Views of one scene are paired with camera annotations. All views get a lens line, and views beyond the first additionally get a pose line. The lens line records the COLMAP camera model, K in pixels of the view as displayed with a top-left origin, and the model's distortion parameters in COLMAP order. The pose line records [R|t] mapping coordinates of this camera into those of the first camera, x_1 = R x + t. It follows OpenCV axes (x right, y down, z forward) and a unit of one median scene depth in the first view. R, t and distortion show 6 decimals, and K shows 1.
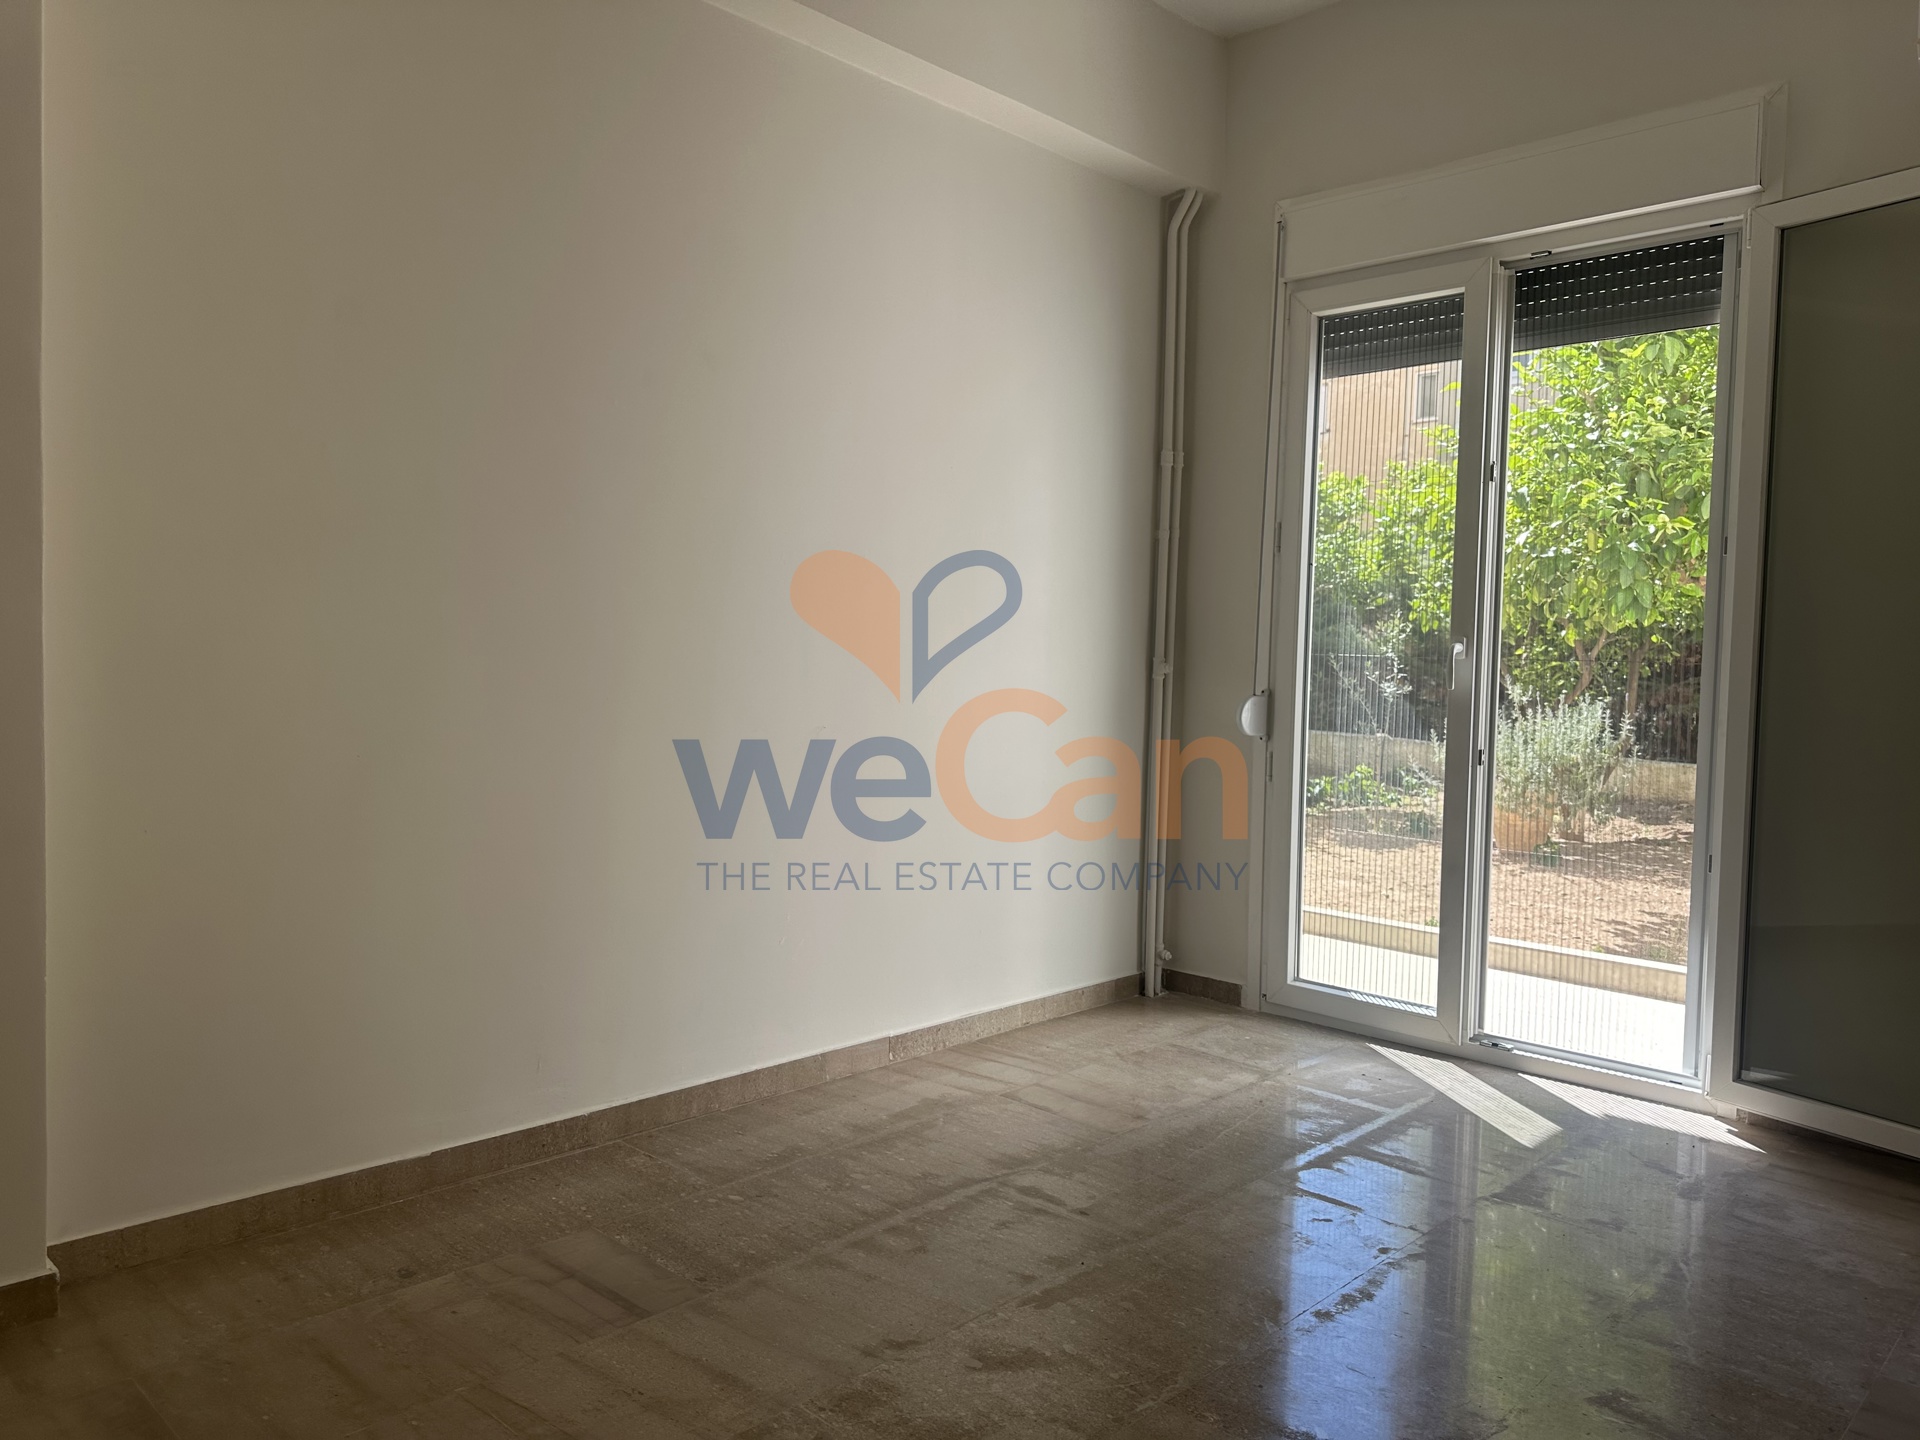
lens RADIAL K [[1369.3, 0, 922.3], [0, 1369.3, 710.0], [0, 0, 1]] dist [0.055011, -0.068095]
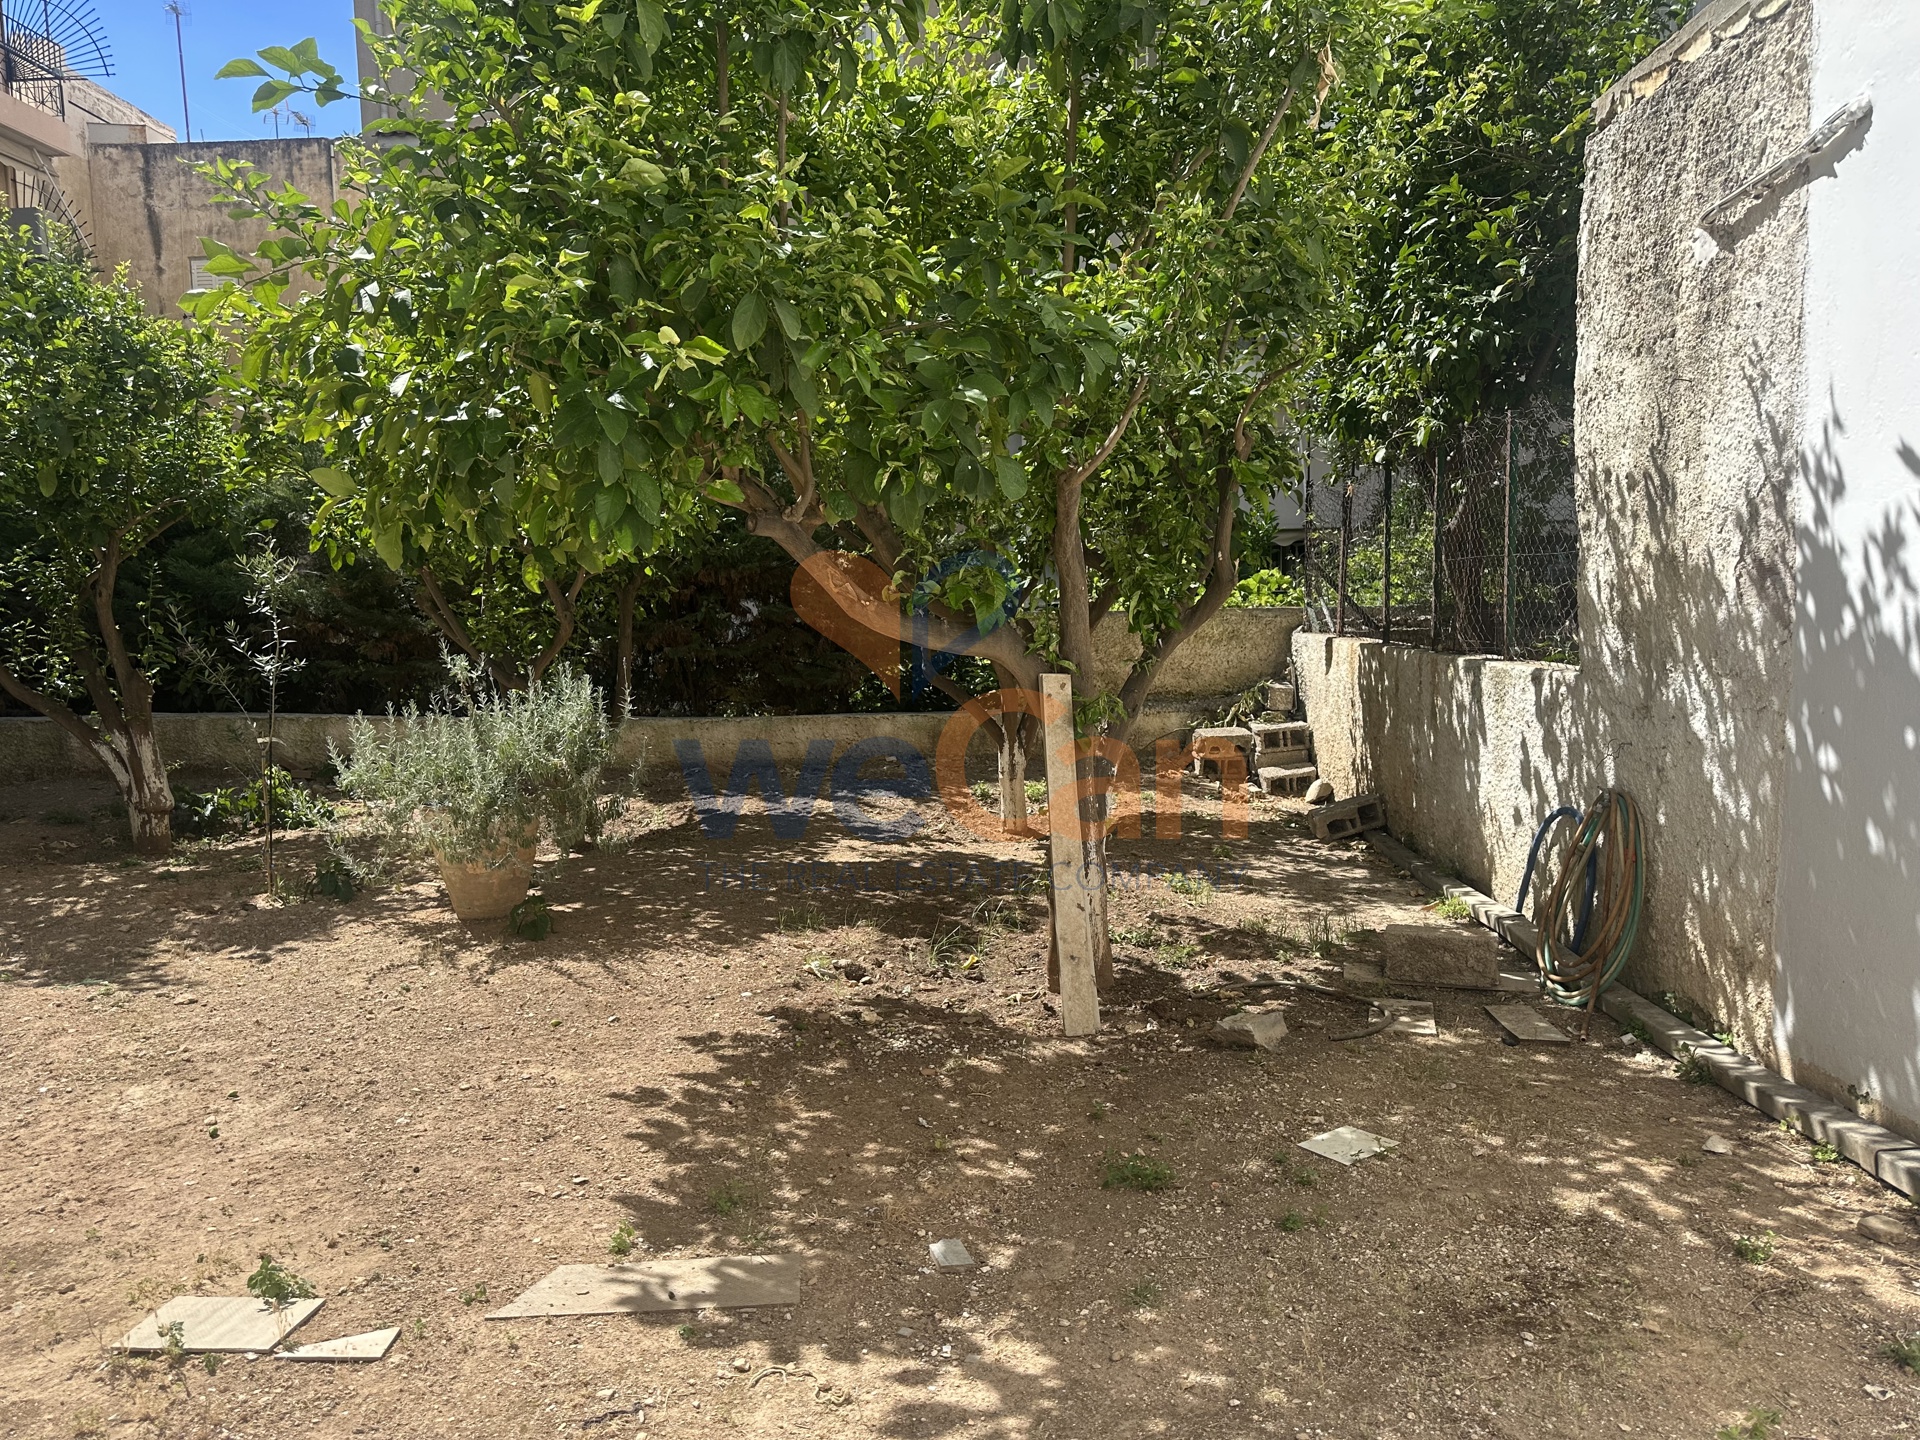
lens RADIAL K [[1369.3, 0, 971.9], [0, 1369.3, 723.1], [0, 0, 1]] dist [0.055011, -0.068095]
pose [[0.745019, -0.109735, 0.657955, 0.401758], [0.067945, 0.993729, 0.088801, -0.056647], [-0.663573, -0.021453, 0.747804, 0.805549]]
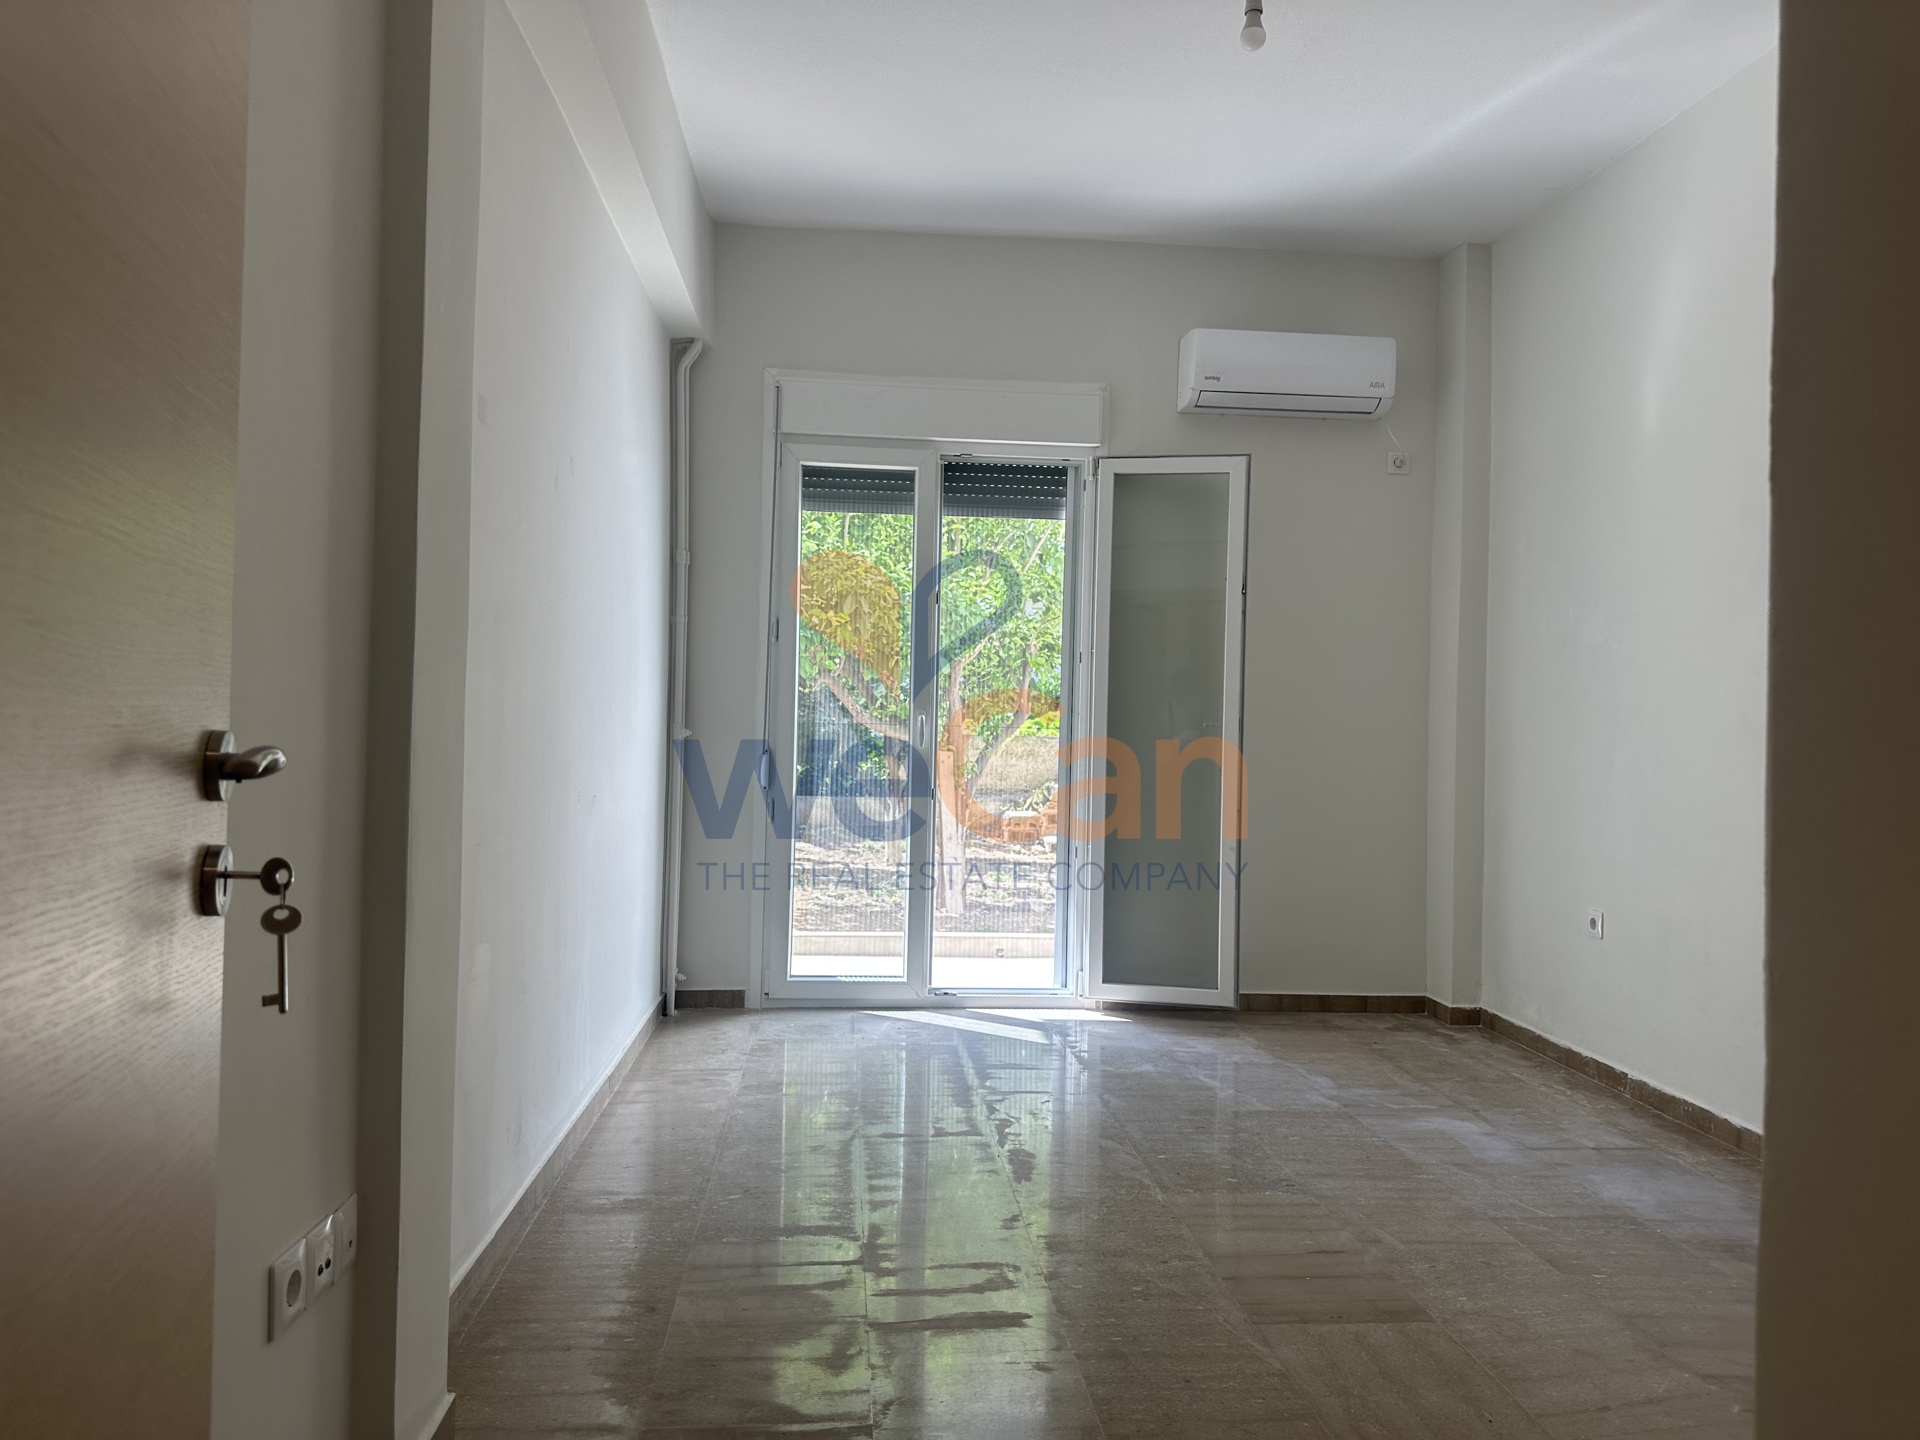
lens RADIAL K [[1369.3, 0, 955.5], [0, 1369.3, 702.1], [0, 0, 1]] dist [0.055011, -0.068095]
pose [[0.654798, -0.001576, 0.755802, -0.569572], [0.029544, 0.999287, -0.023512, -0.023194], [-0.755226, 0.037725, 0.654378, 0.042472]]
